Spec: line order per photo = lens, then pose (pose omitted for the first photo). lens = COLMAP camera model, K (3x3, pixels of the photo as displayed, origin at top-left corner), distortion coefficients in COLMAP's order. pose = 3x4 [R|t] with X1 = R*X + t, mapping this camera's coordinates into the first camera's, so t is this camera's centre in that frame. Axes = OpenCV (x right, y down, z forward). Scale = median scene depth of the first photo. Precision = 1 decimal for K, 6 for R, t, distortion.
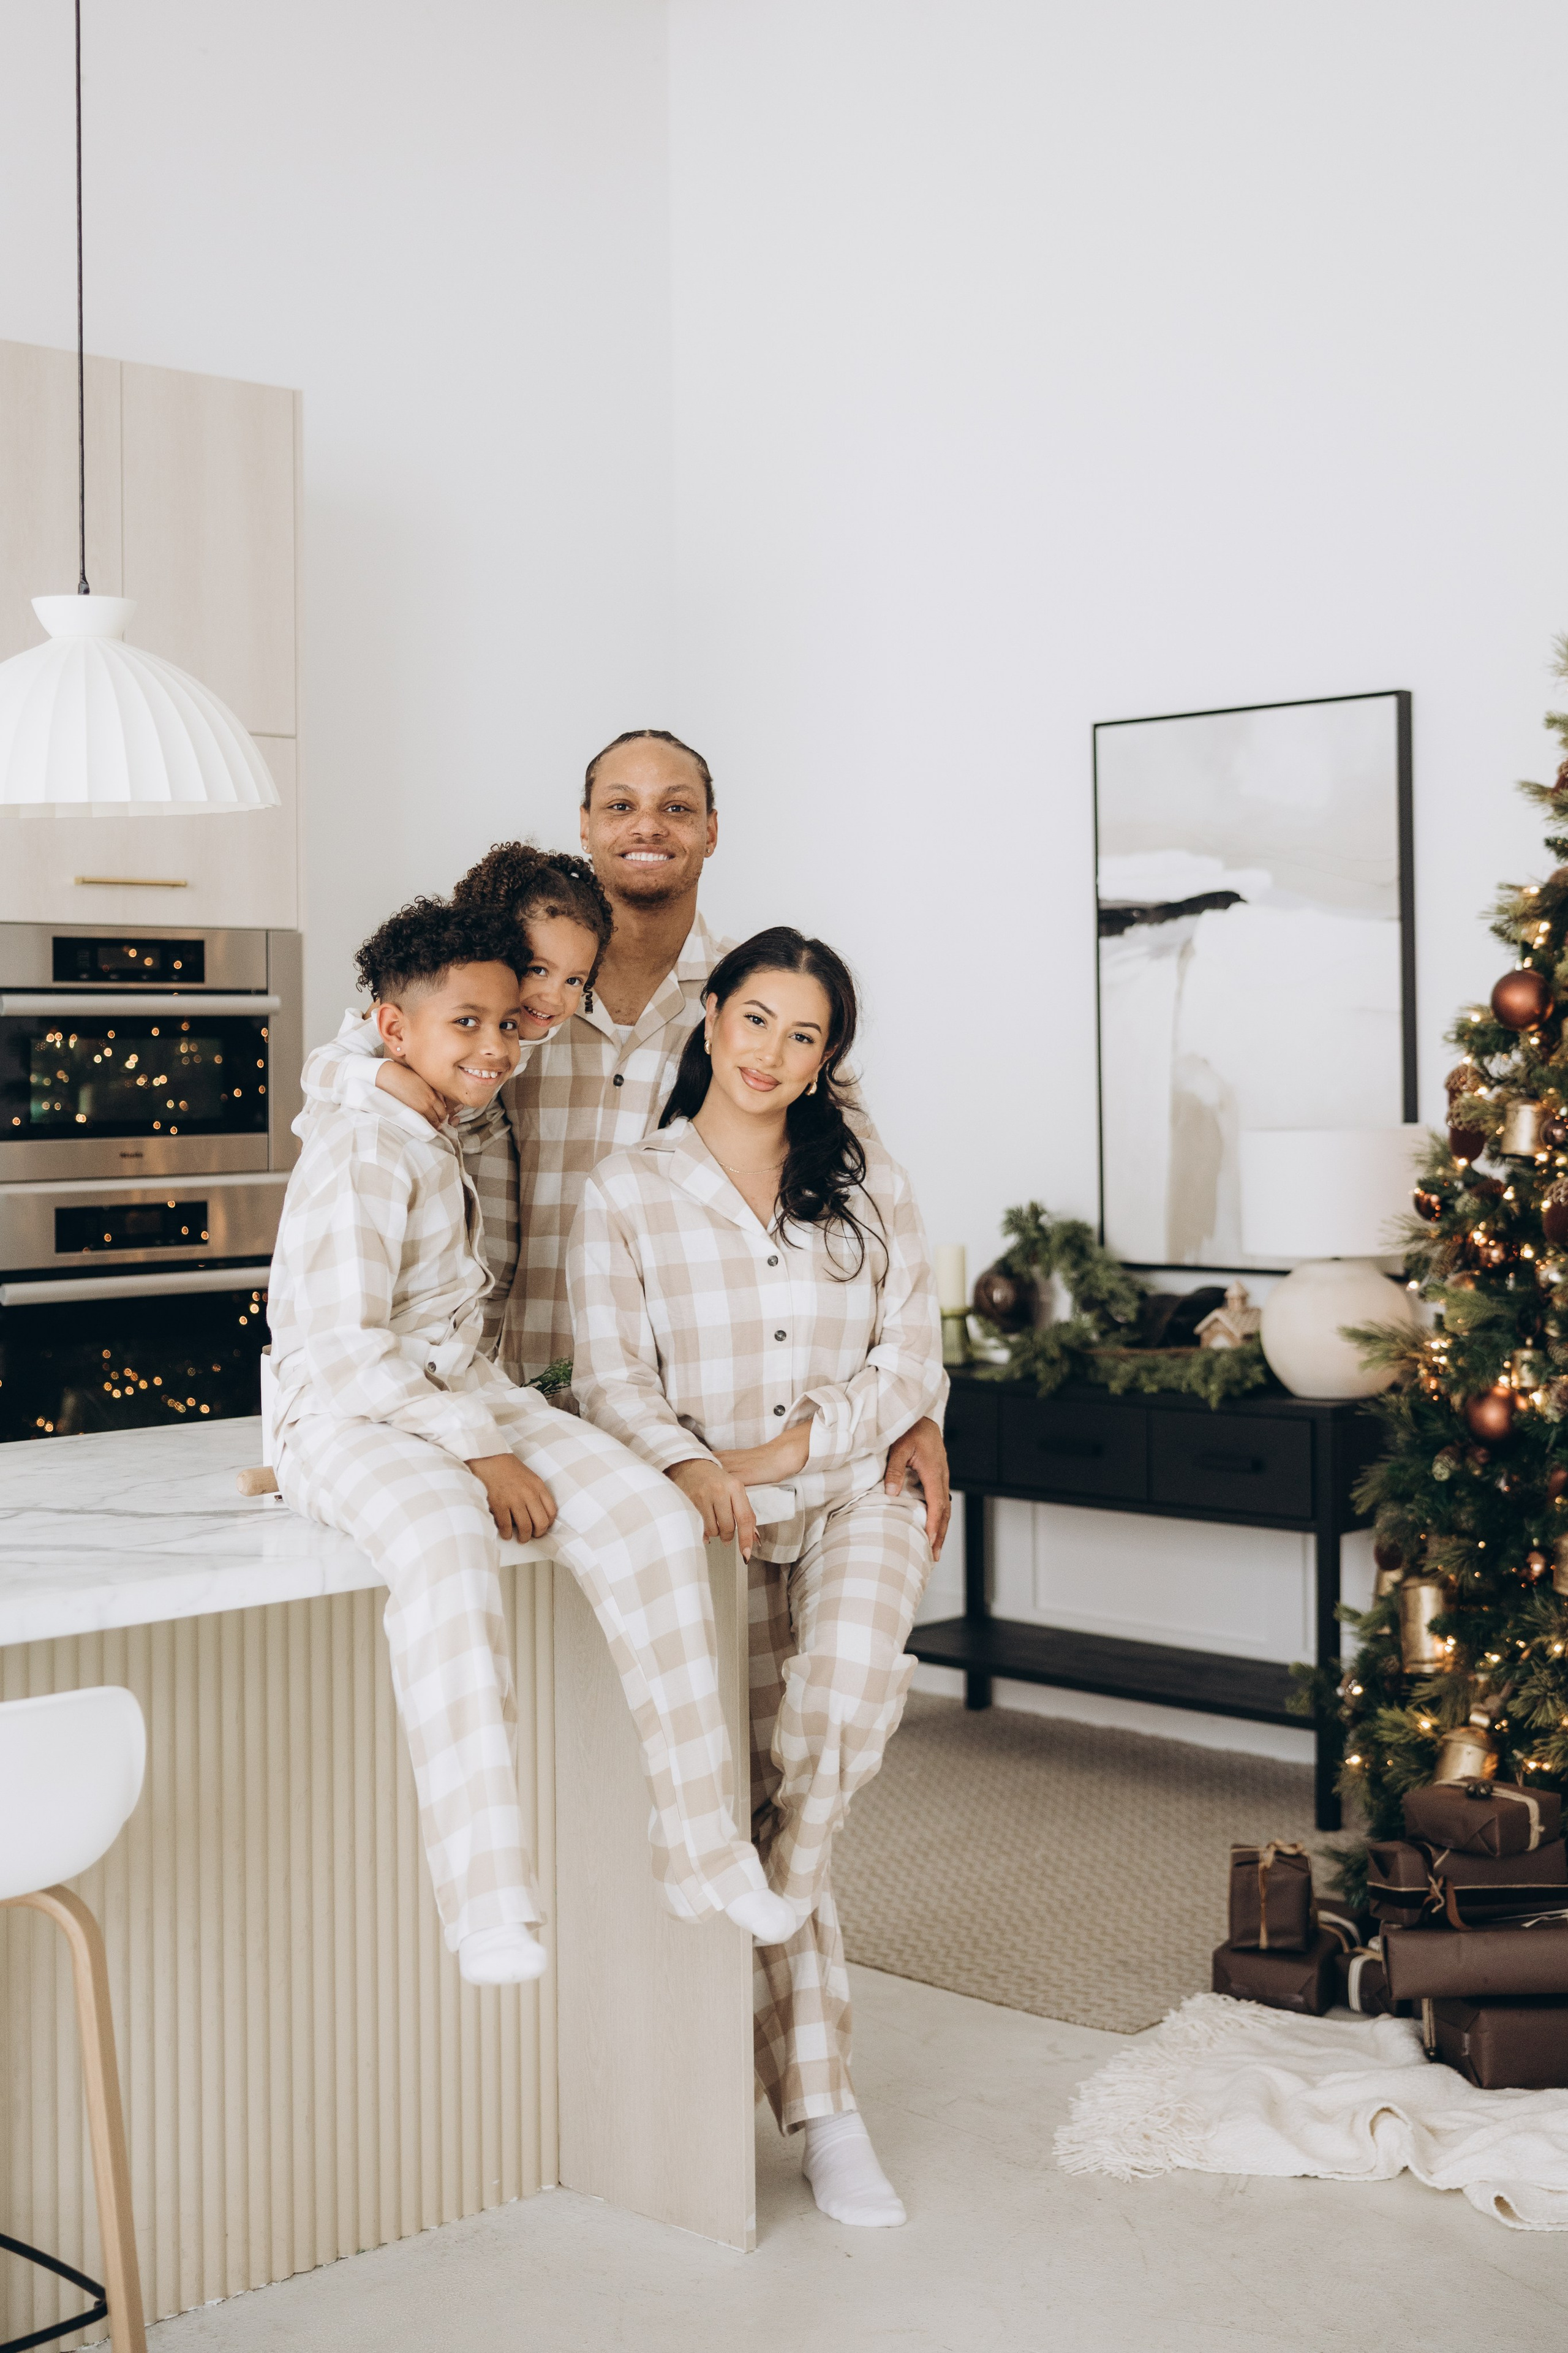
lens RADIAL K [[3144.7, 0, 774.0], [0, 3144.7, 1009.0], [0, 0, 1]] dist [0.006624, 0.021893]
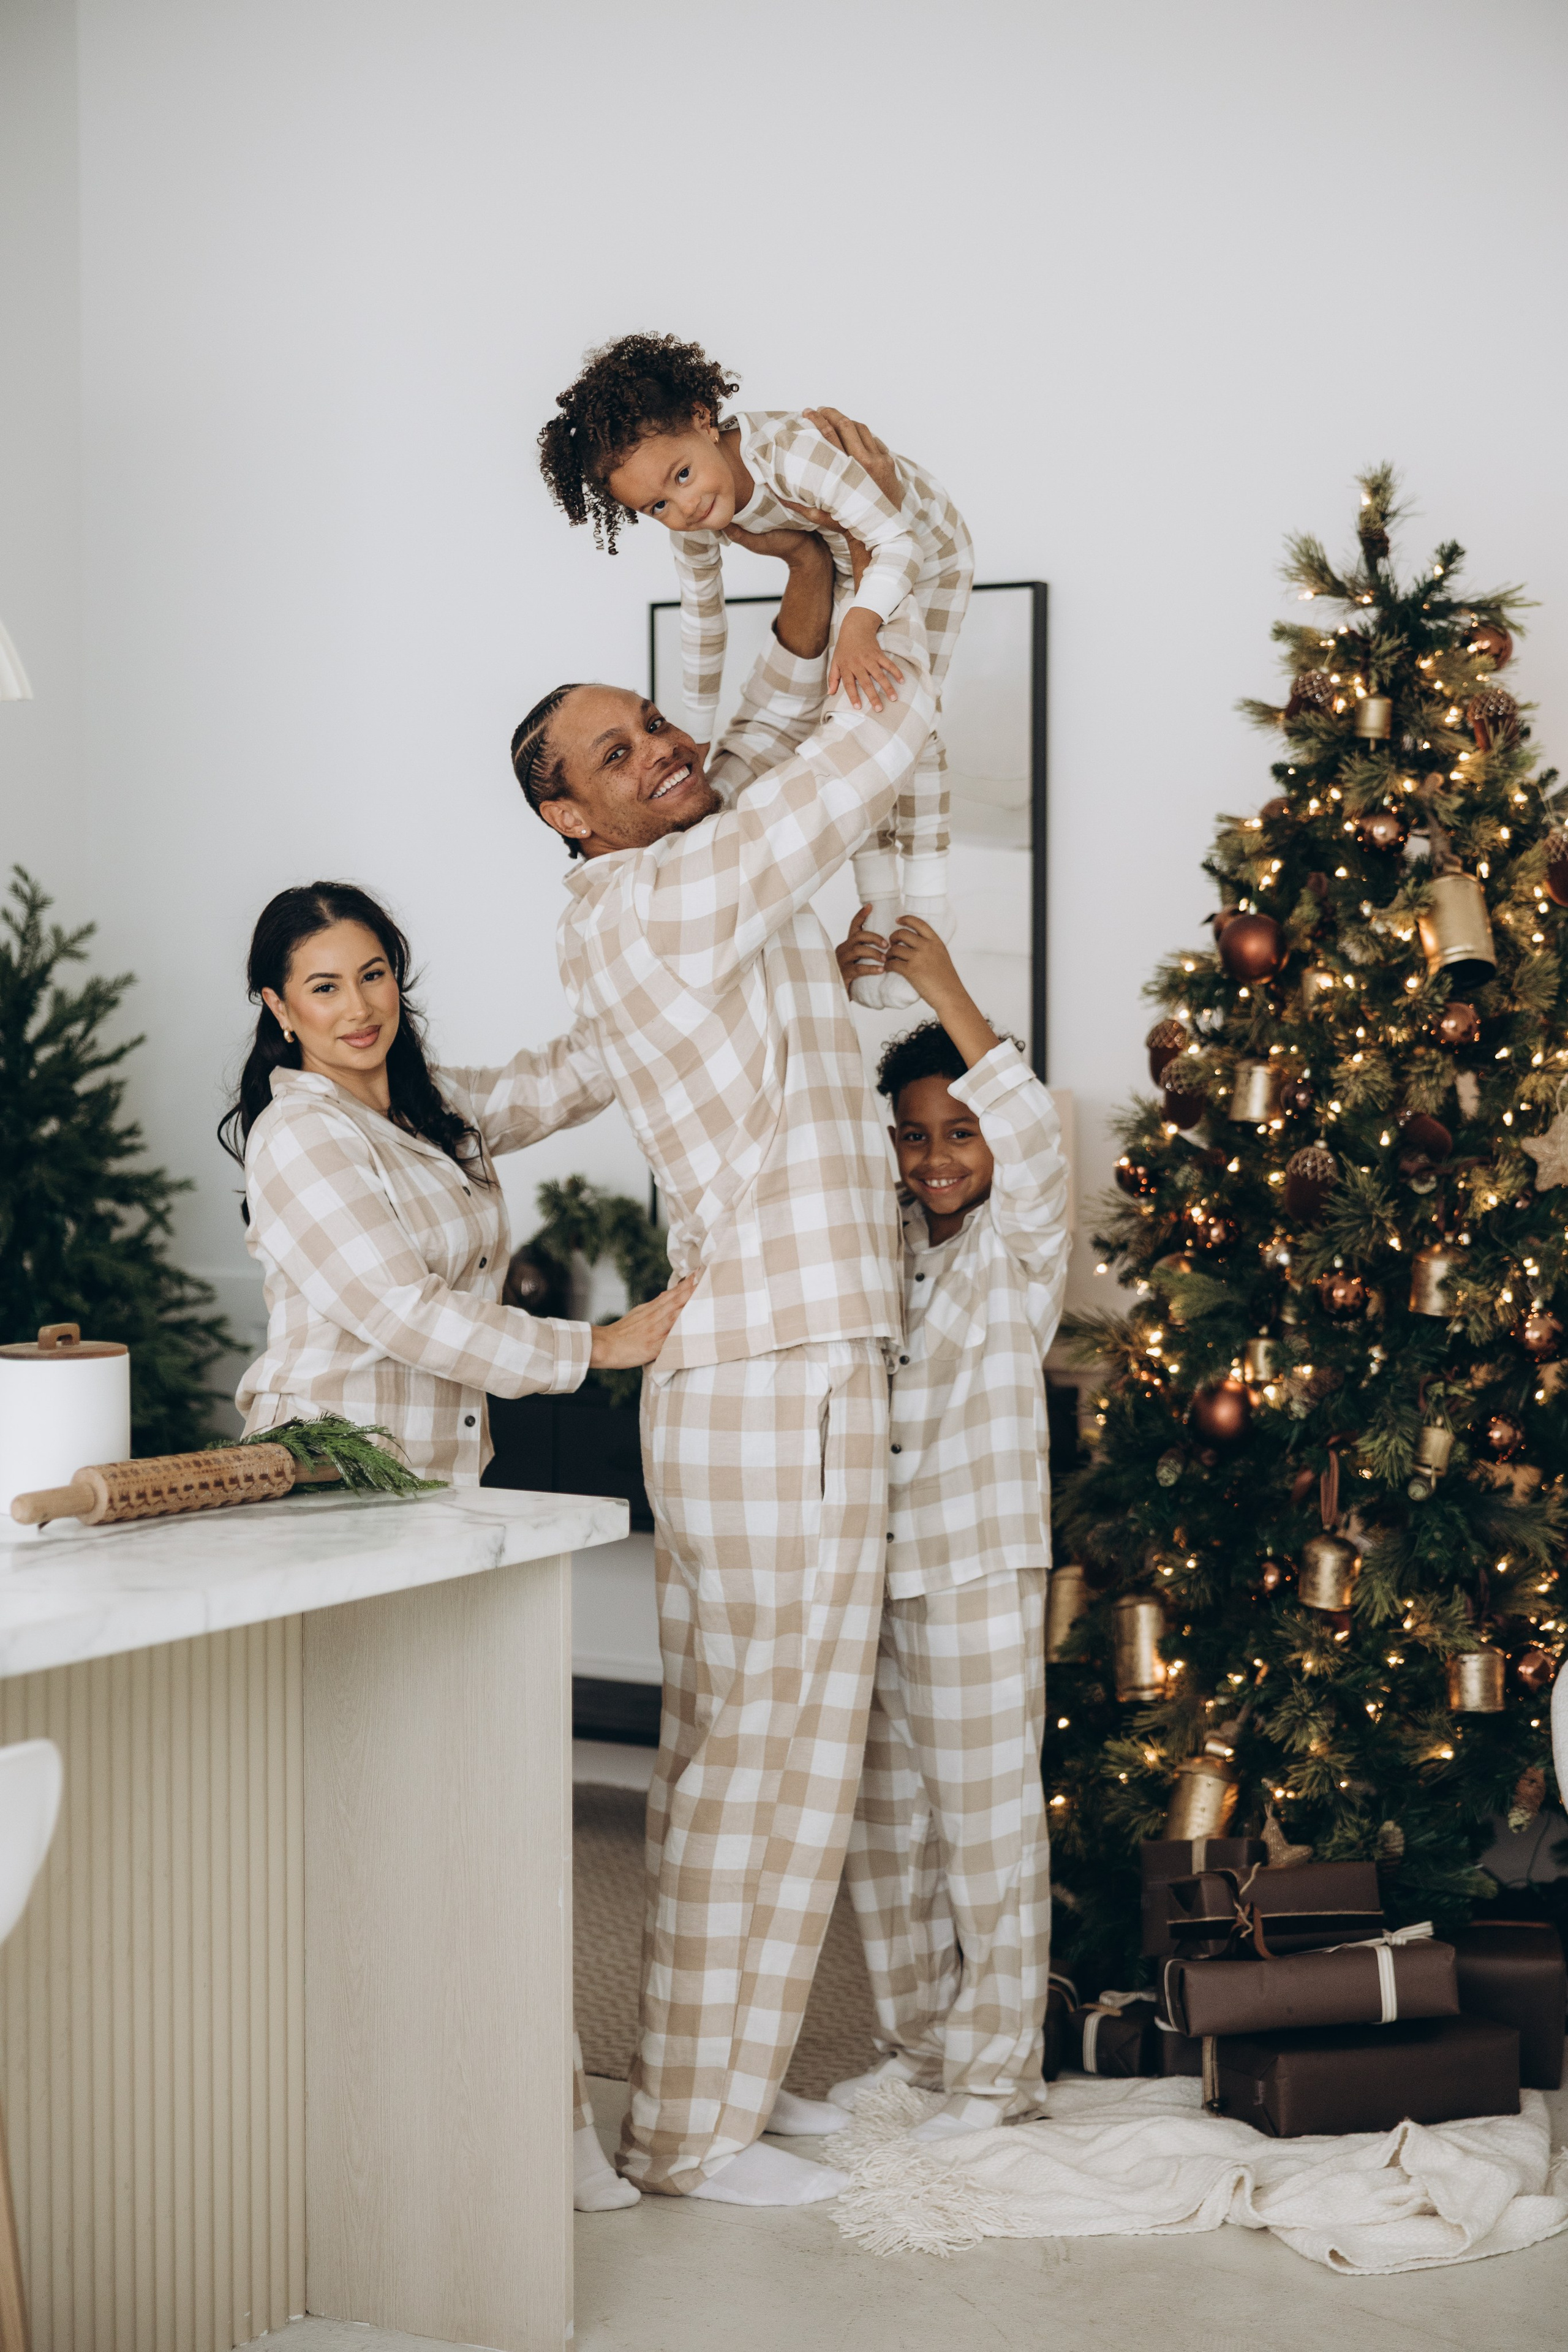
lens RADIAL K [[3992.6, 0, 872.3], [0, 3992.6, 1186.7], [0, 0, 1]] dist [0.021589, 0.024658]
pose [[0.962590, -0.002004, 0.270954, -0.172644], [-0.015496, 0.997929, 0.062430, -0.004383], [-0.270518, -0.064293, 0.960566, -0.059930]]
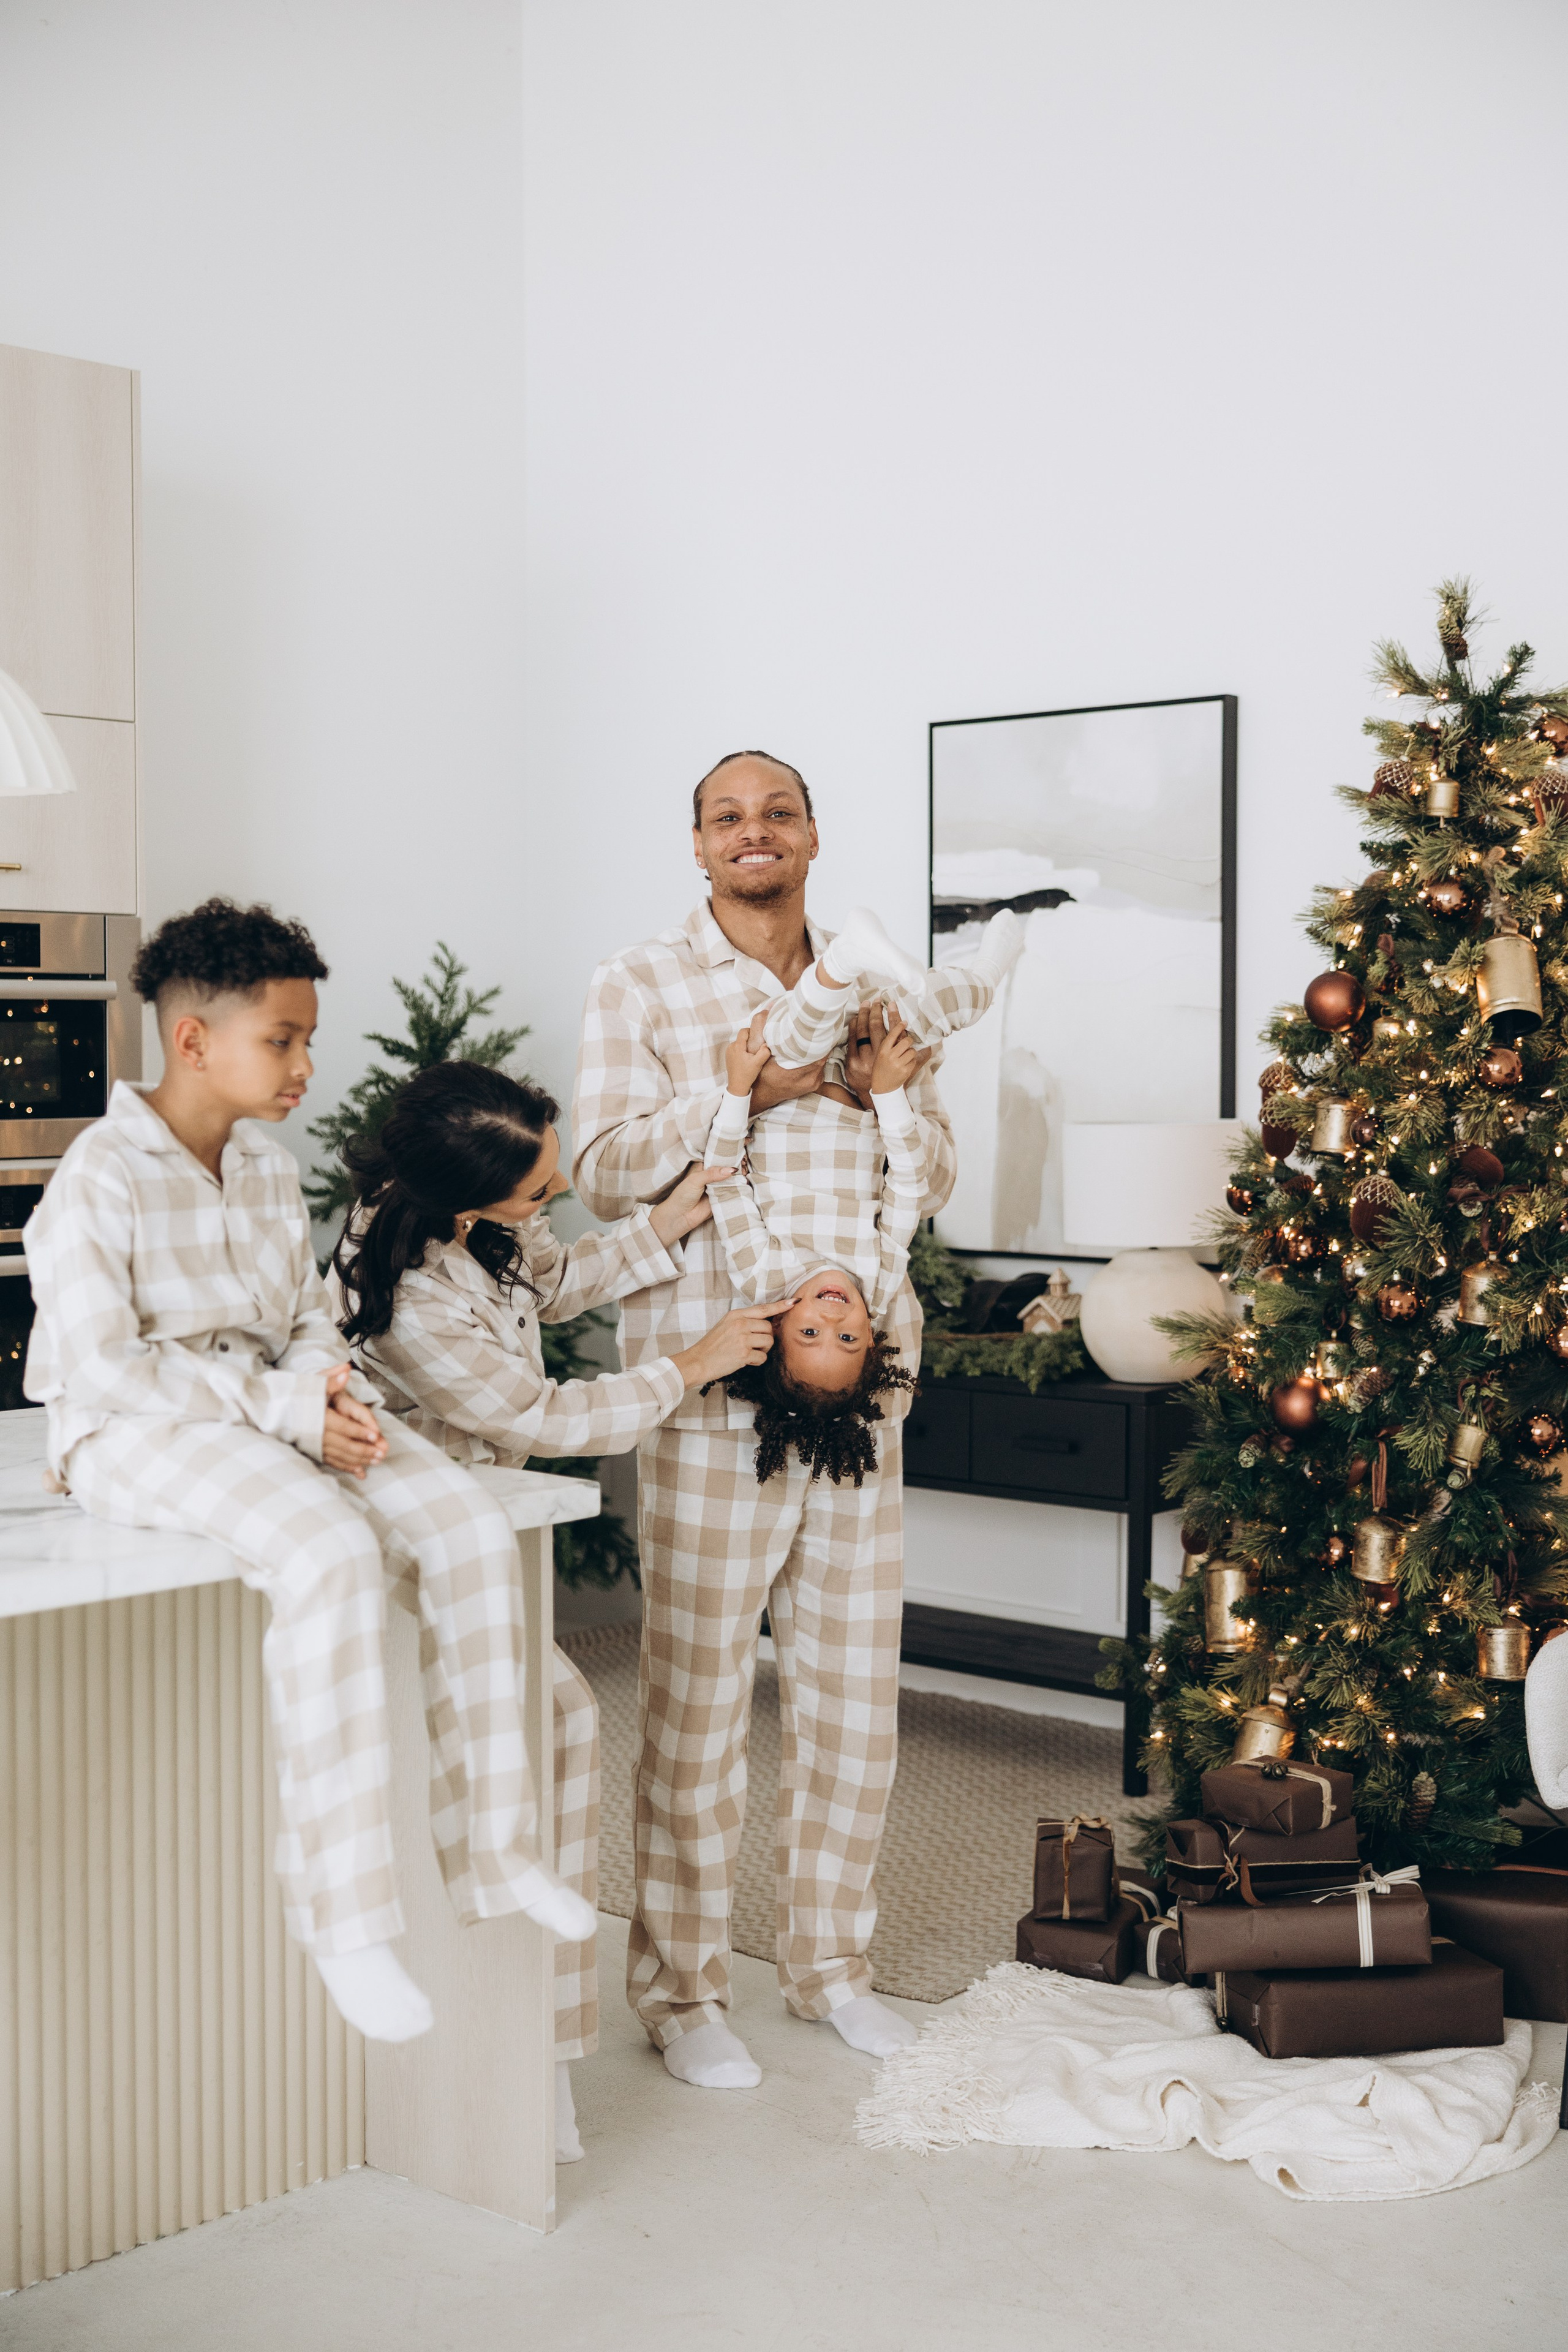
lens RADIAL K [[2943.5, 0, 822.4], [0, 2943.5, 1165.9], [0, 0, 1]] dist [0.006288, 0.023524]
pose [[0.998280, 0.008613, 0.057994, 0.016659], [-0.011968, 0.998260, 0.057746, -0.002640], [-0.057396, -0.058340, 0.996645, 0.053353]]
